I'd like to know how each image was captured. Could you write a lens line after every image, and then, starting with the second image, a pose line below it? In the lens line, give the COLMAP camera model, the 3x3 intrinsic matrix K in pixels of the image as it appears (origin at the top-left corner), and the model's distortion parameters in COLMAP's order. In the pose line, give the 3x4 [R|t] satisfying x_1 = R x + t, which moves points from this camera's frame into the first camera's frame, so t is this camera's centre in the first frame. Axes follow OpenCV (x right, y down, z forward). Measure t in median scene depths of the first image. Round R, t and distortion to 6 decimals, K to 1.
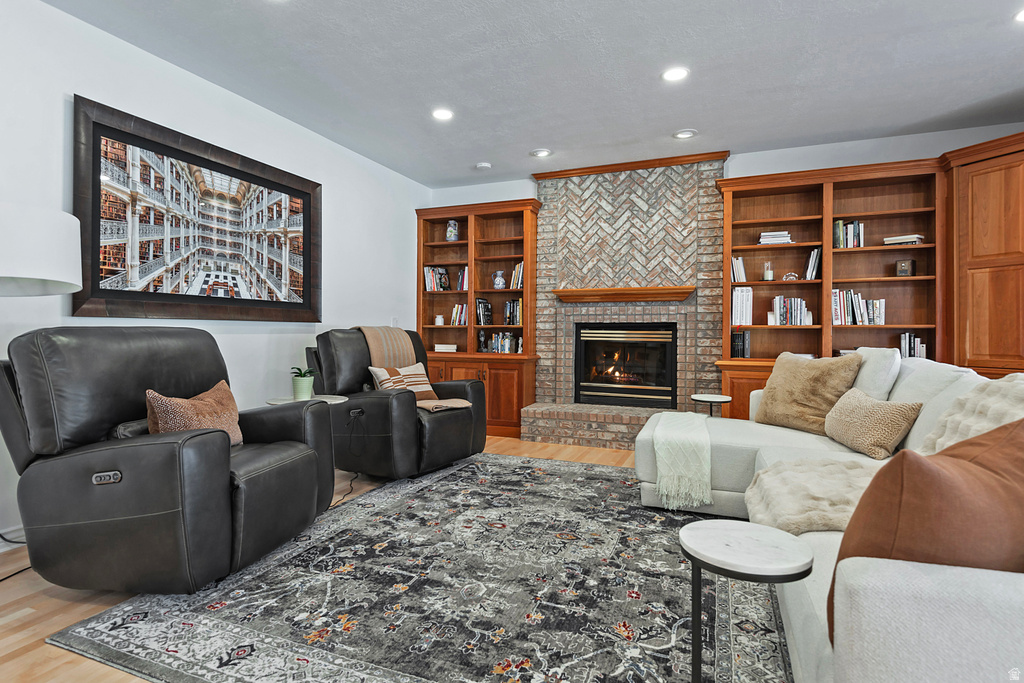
lens RADIAL K [[528.4, 0, 512.2], [0, 528.4, 337.8], [0, 0, 1]] dist [0.002789, 0.000563]
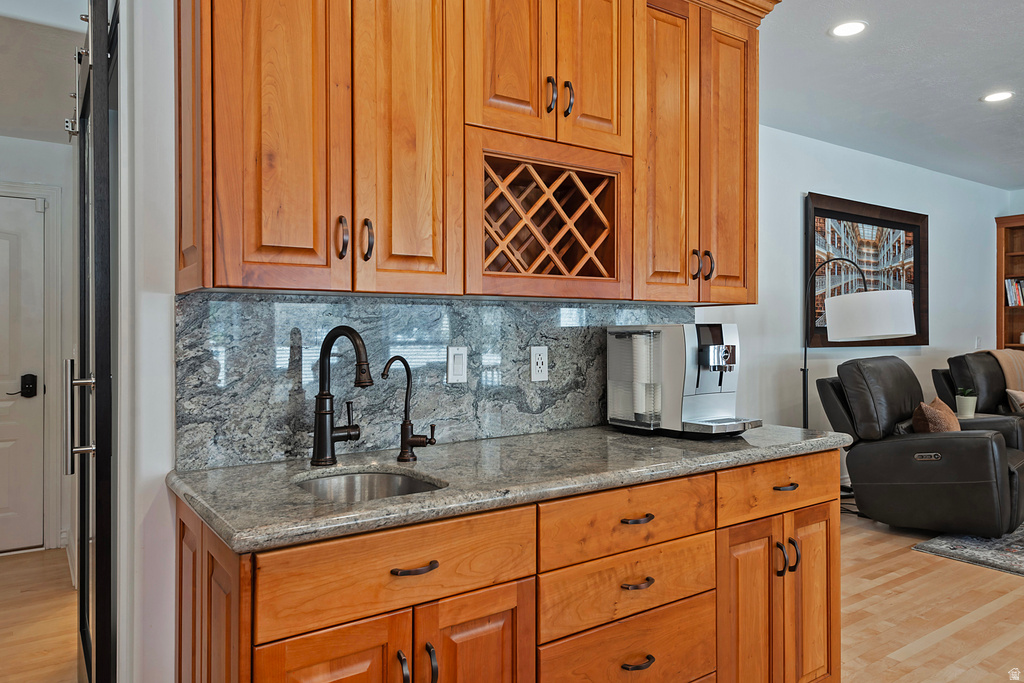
lens RADIAL K [[685.9, 0, 511.1], [0, 685.9, 341.4], [0, 0, 1]] dist [0.001646, -0.001778]
pose [[0.830797, -0.001233, -0.556575, -0.345239], [0.000328, 0.999998, -0.001726, -0.040374], [0.556576, 0.001251, 0.830796, -0.731912]]
